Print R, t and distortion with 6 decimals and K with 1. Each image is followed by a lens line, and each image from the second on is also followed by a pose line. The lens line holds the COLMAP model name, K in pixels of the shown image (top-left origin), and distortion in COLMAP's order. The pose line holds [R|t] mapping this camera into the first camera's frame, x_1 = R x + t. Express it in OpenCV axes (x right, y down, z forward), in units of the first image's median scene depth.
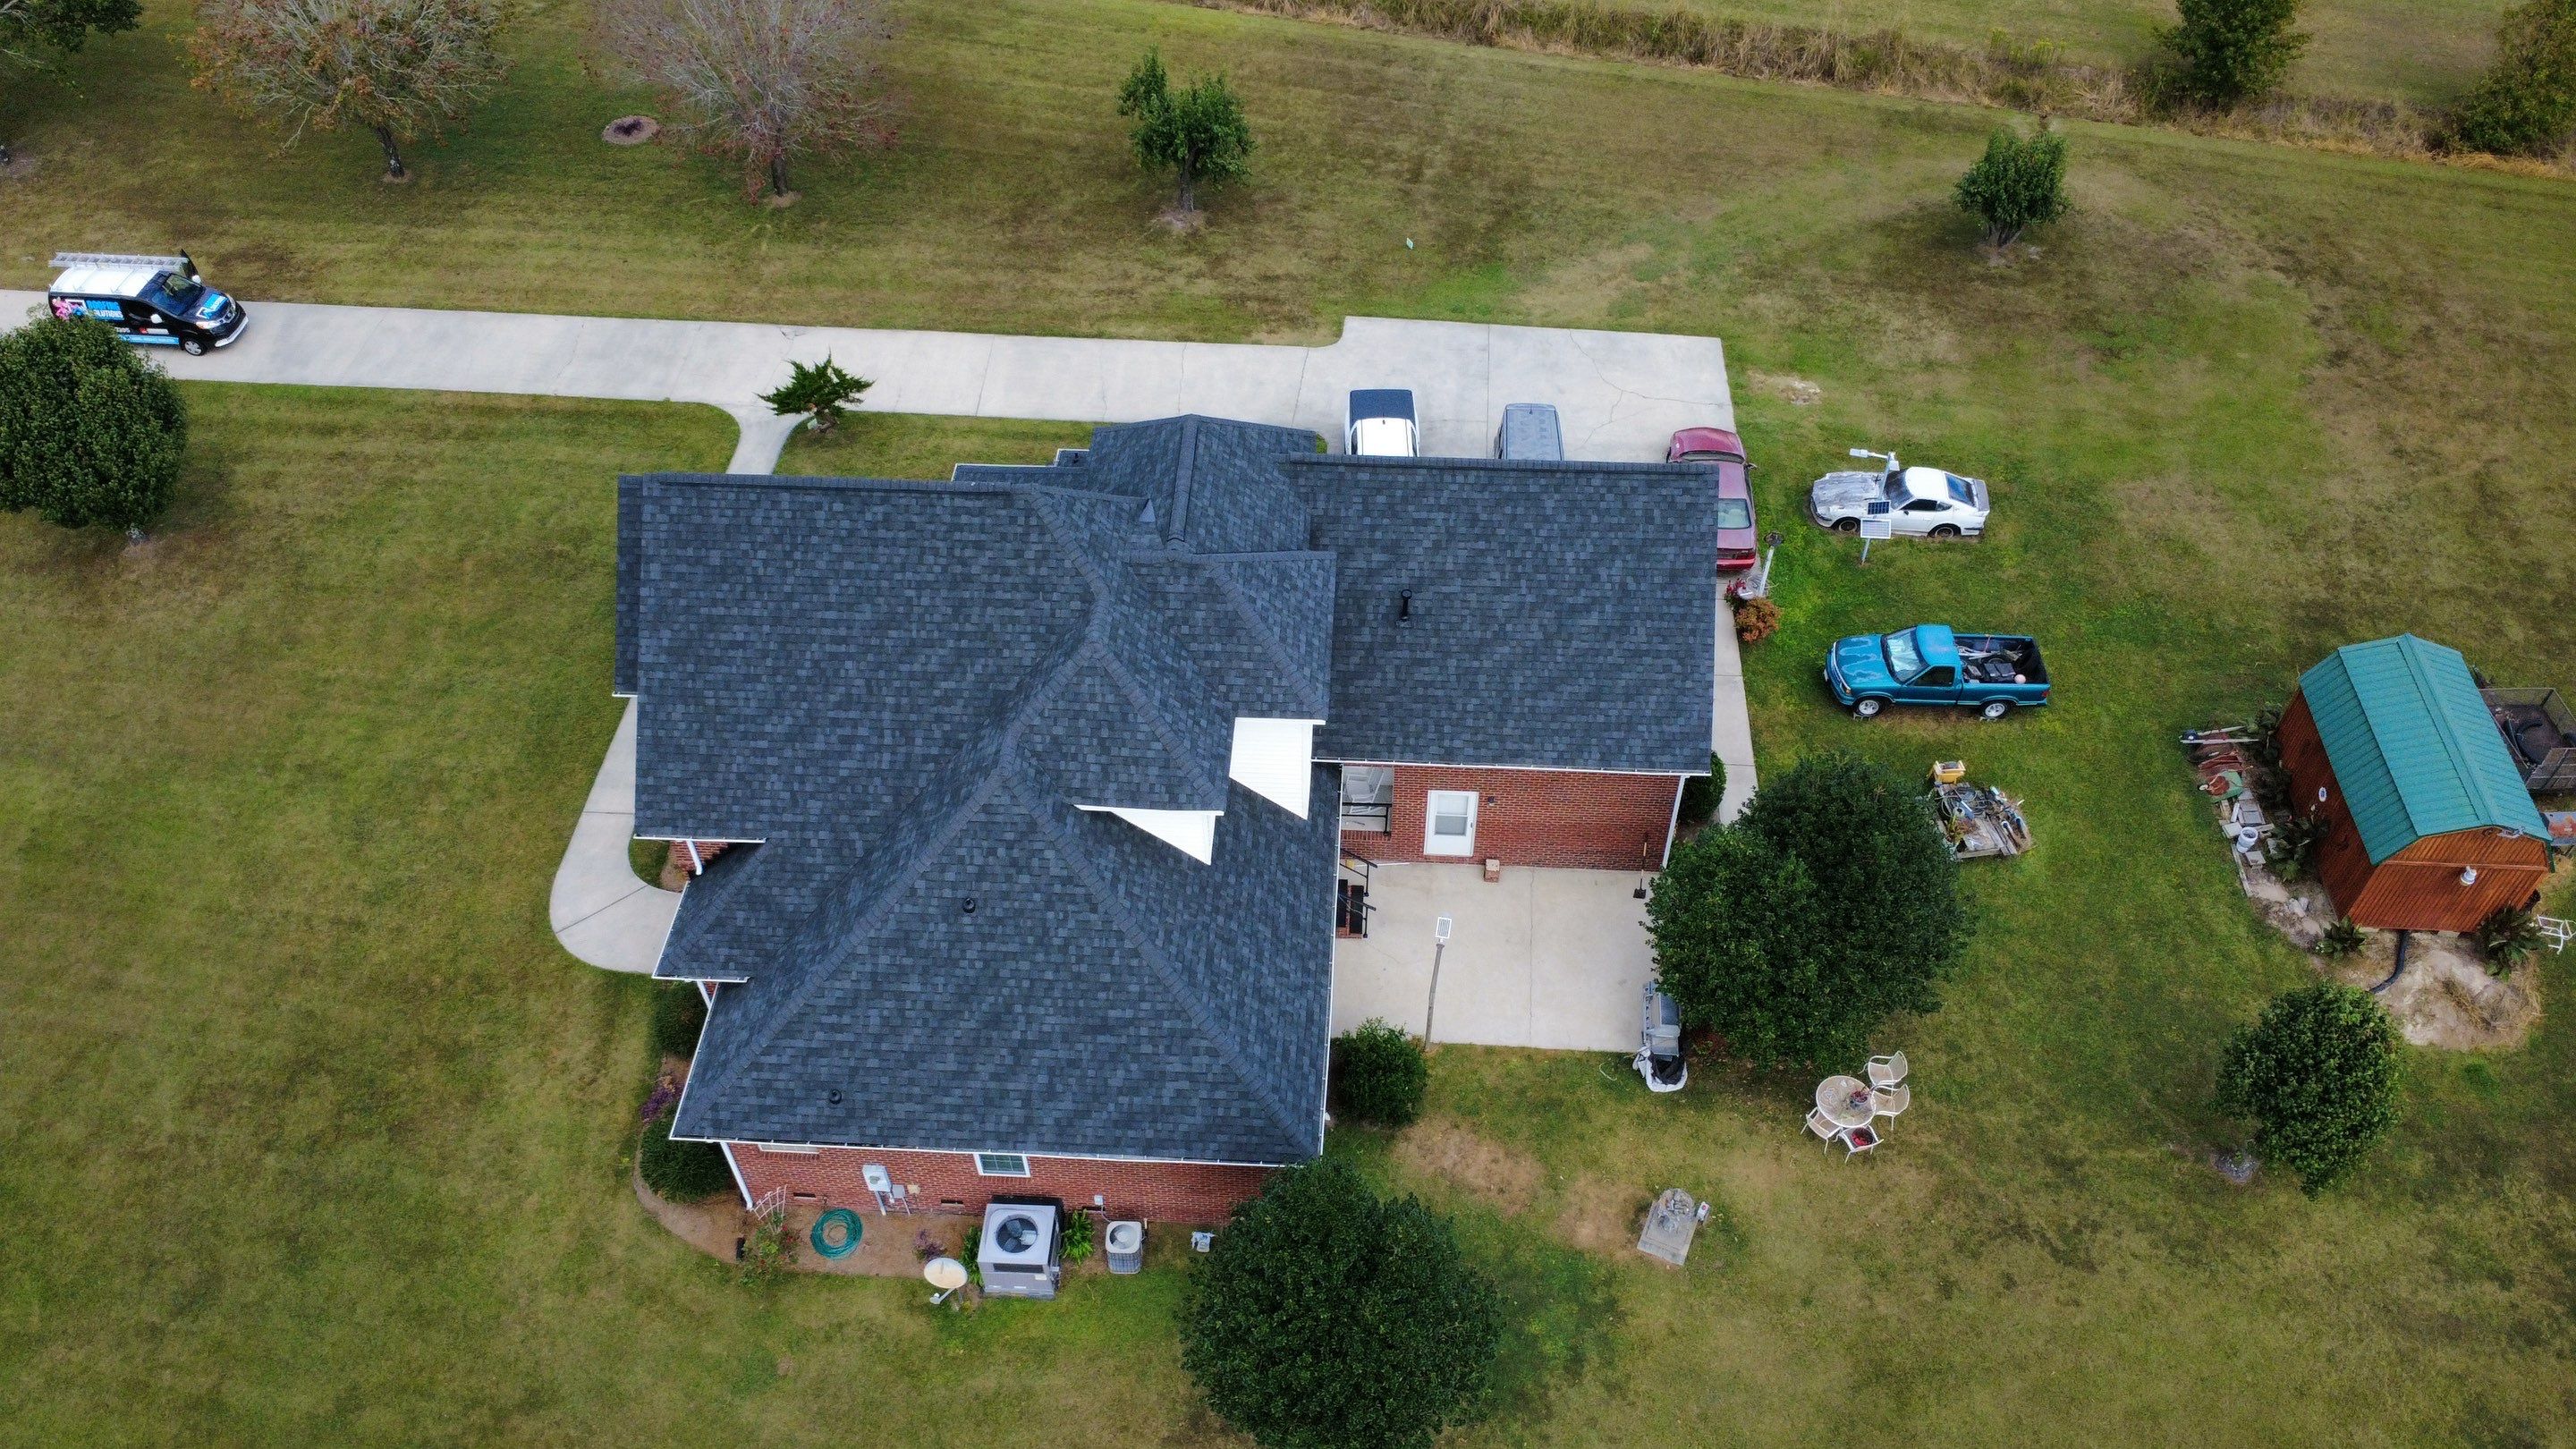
lens RADIAL K [[1885.5, 0, 1287.0], [0, 1885.5, 731.1], [0, 0, 1]] dist [-0.001087, -0.003824]
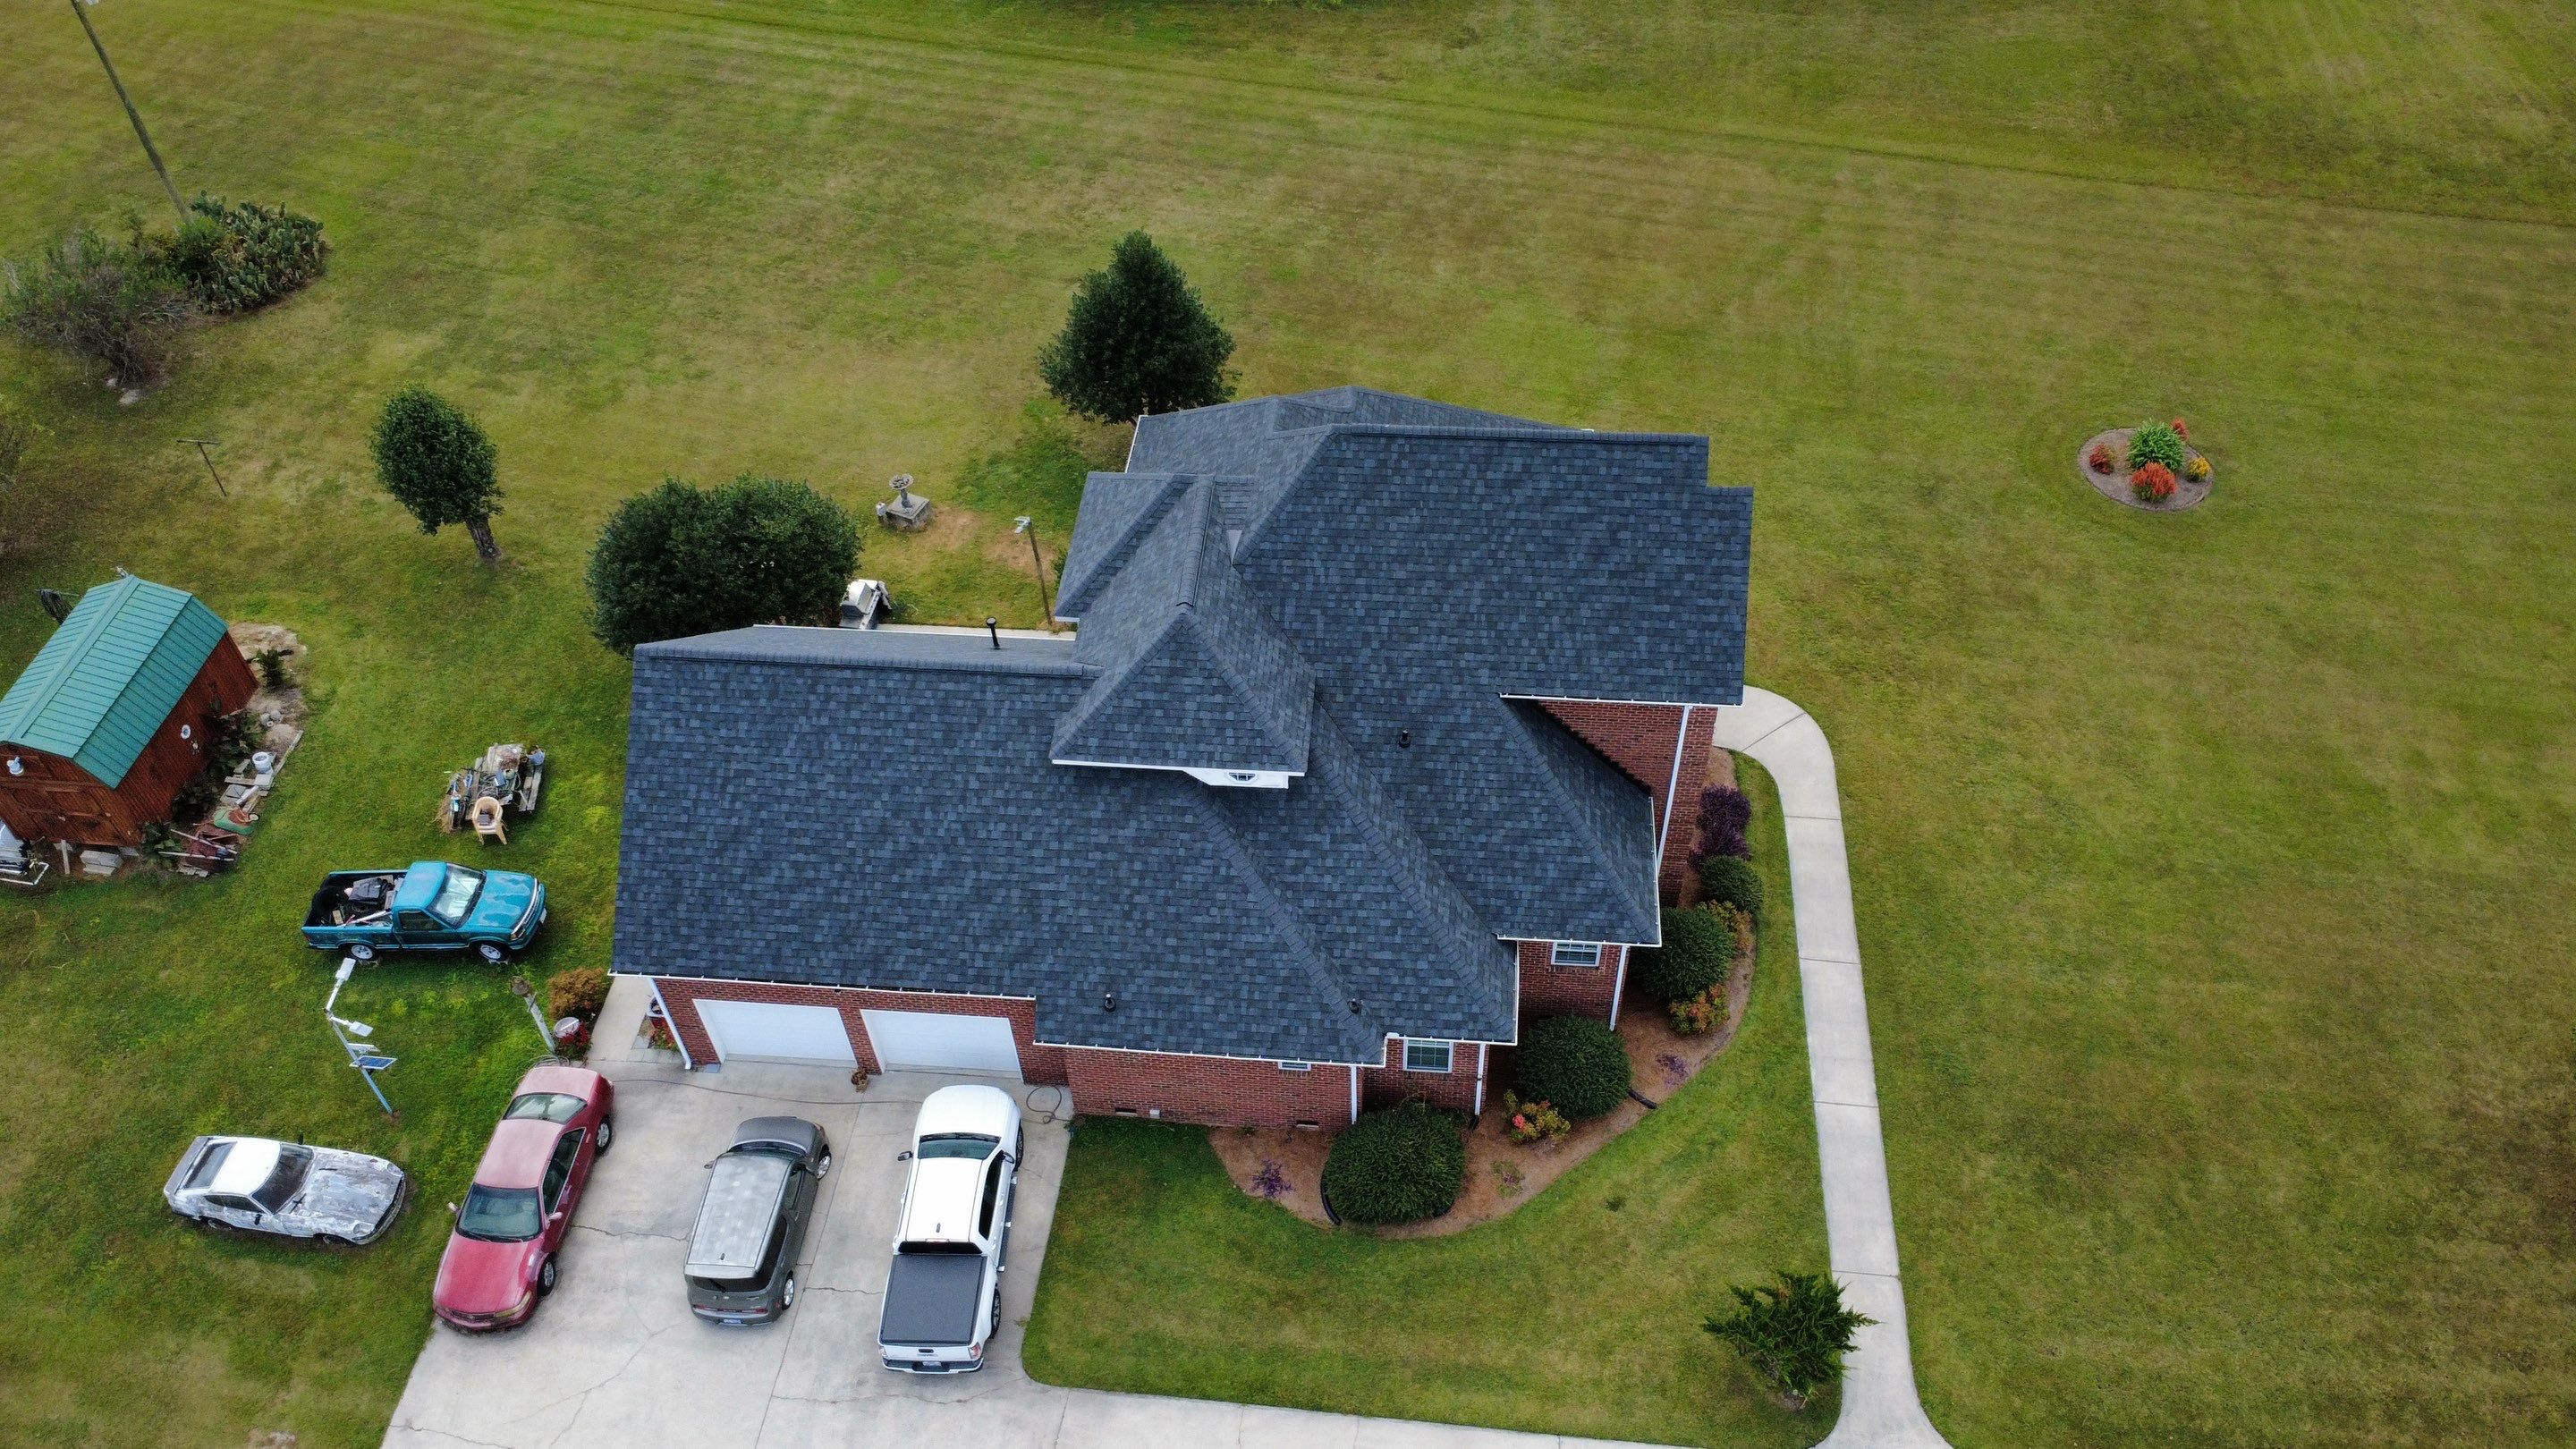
lens RADIAL K [[1885.5, 0, 1285.5], [0, 1885.5, 726.1], [0, 0, 1]] dist [-0.001087, -0.003824]
pose [[-0.998776, 0.004464, 0.049261, -0.143394], [0.048819, -0.071310, 0.996259, -1.070412], [0.007960, 0.997444, 0.071005, 0.974420]]
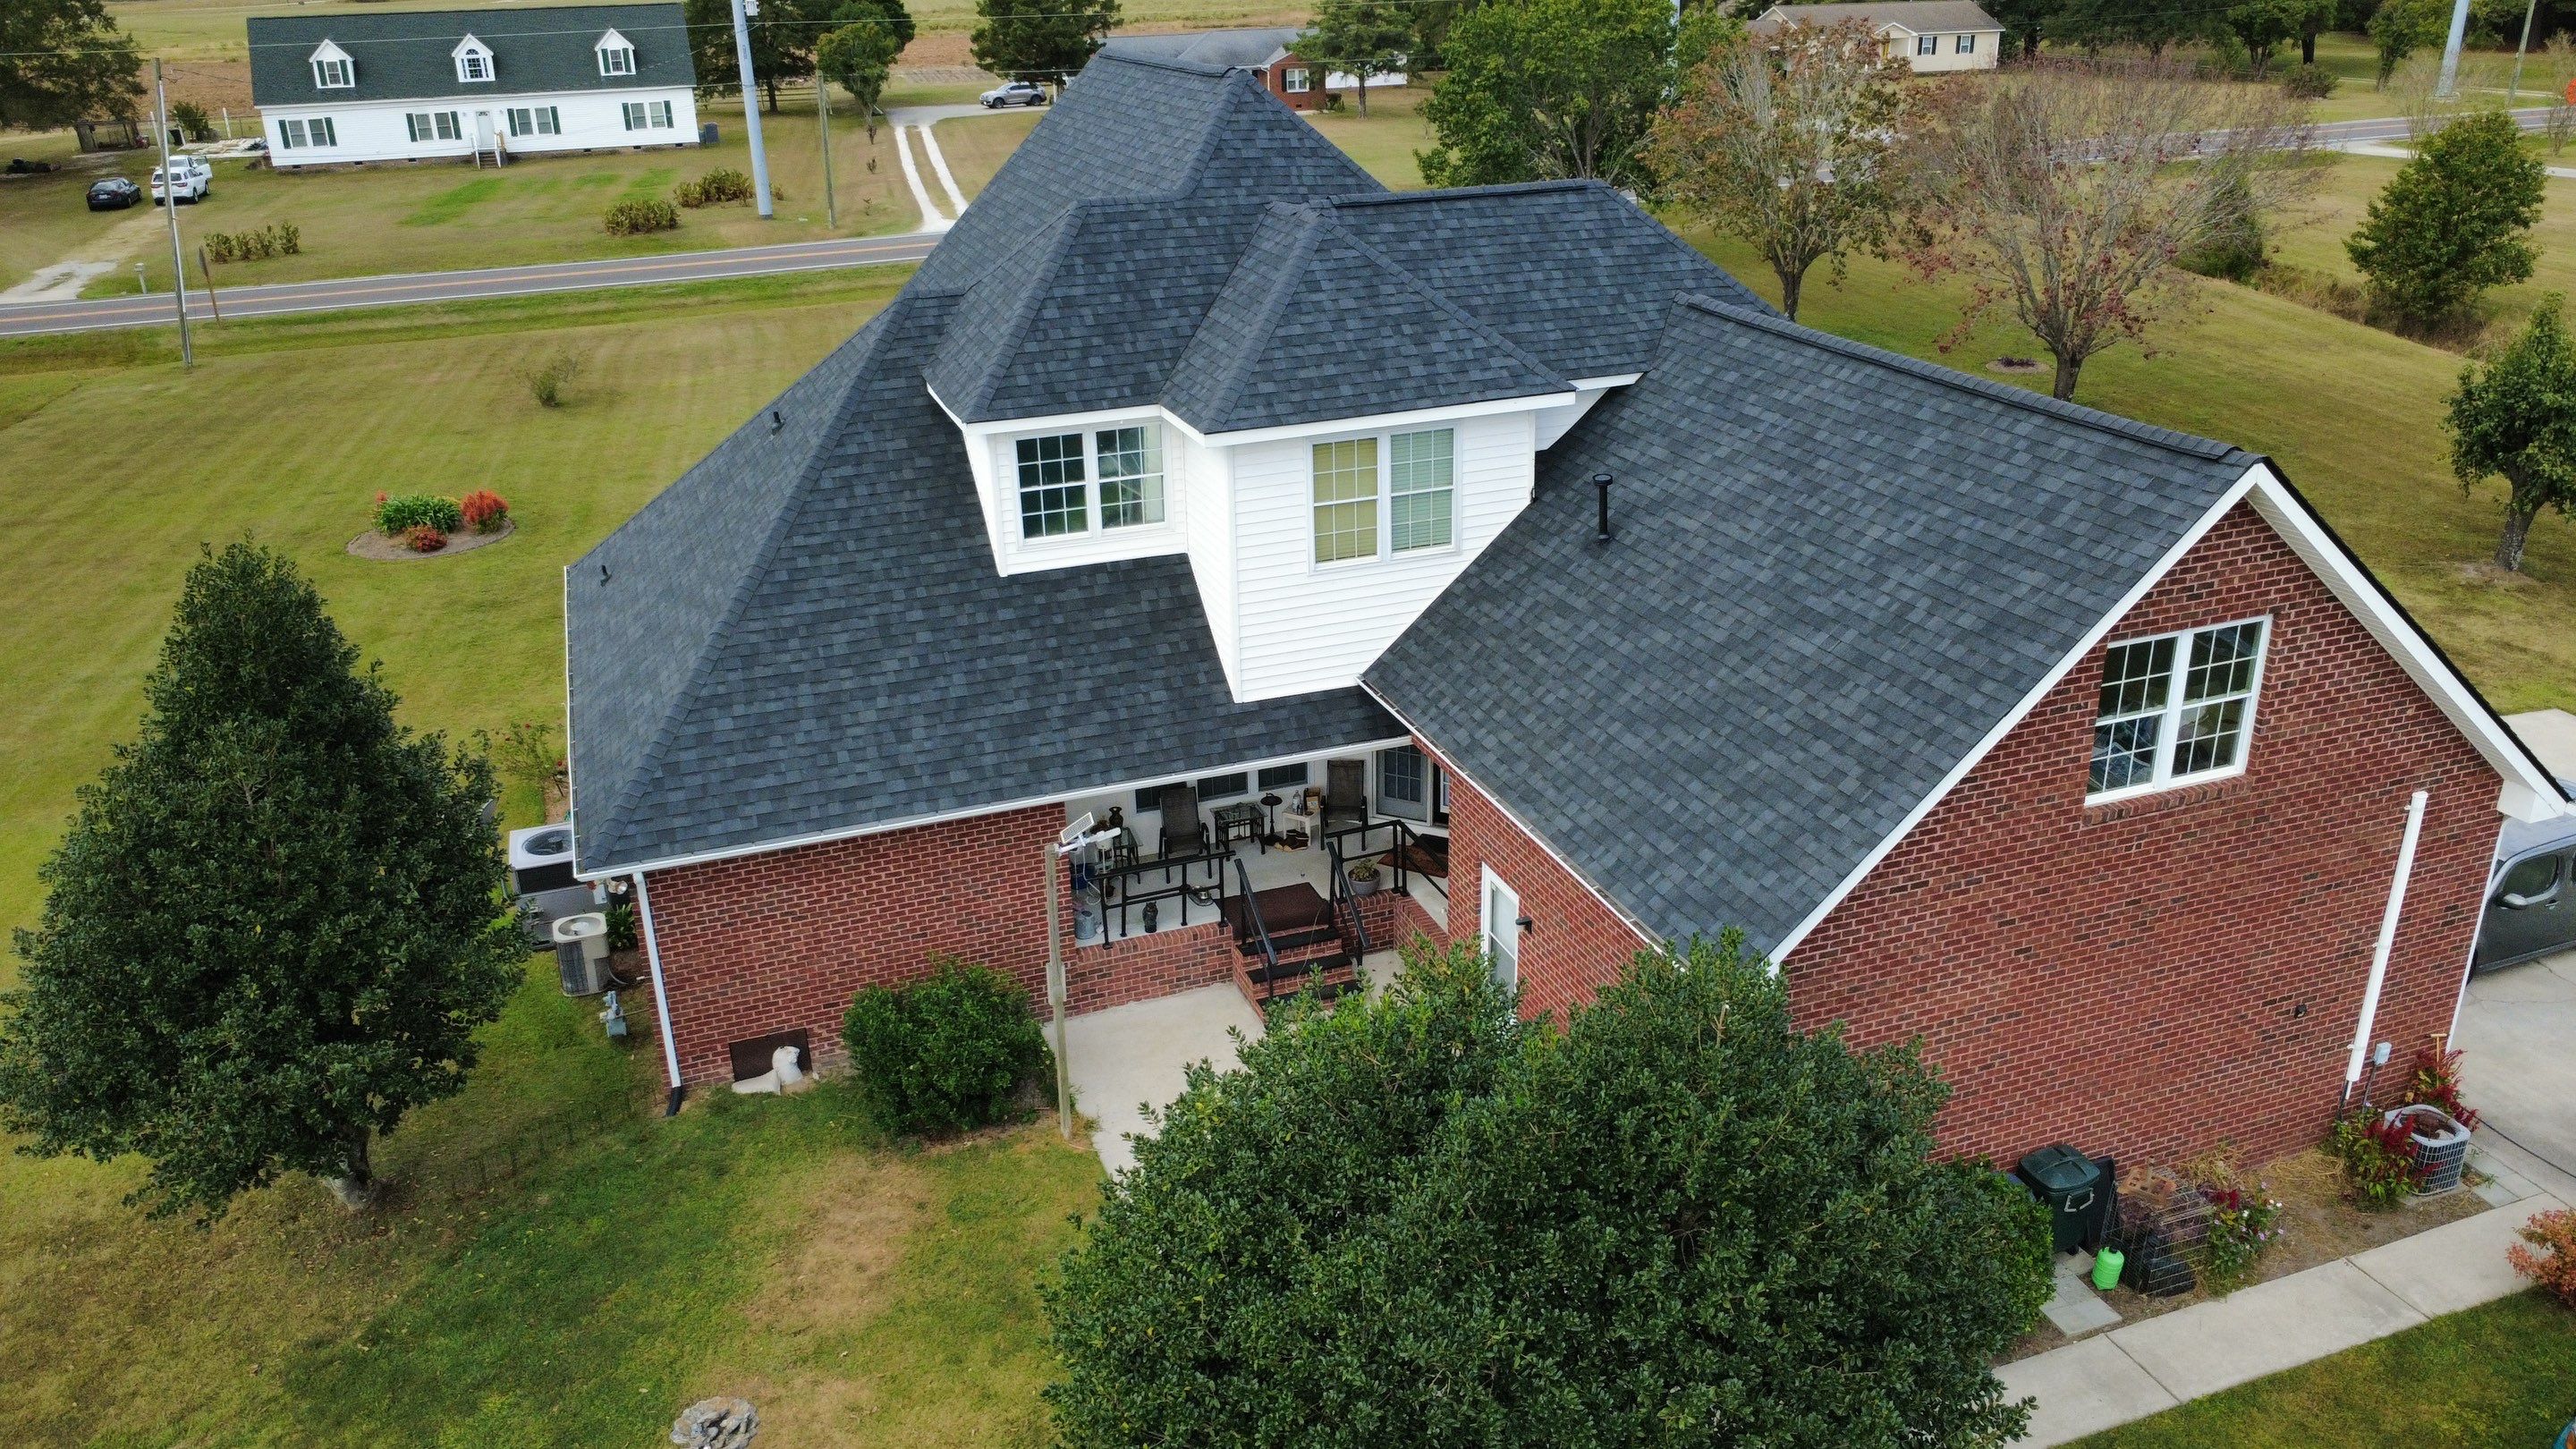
lens RADIAL K [[1885.5, 0, 1286.4], [0, 1885.5, 728.5], [0, 0, 1]] dist [-0.001087, -0.003824]
pose [[0.394559, 0.353837, -0.848011, 0.508006], [-0.662211, 0.749304, 0.004541, 0.038721], [0.637025, 0.559770, 0.529959, 0.686295]]
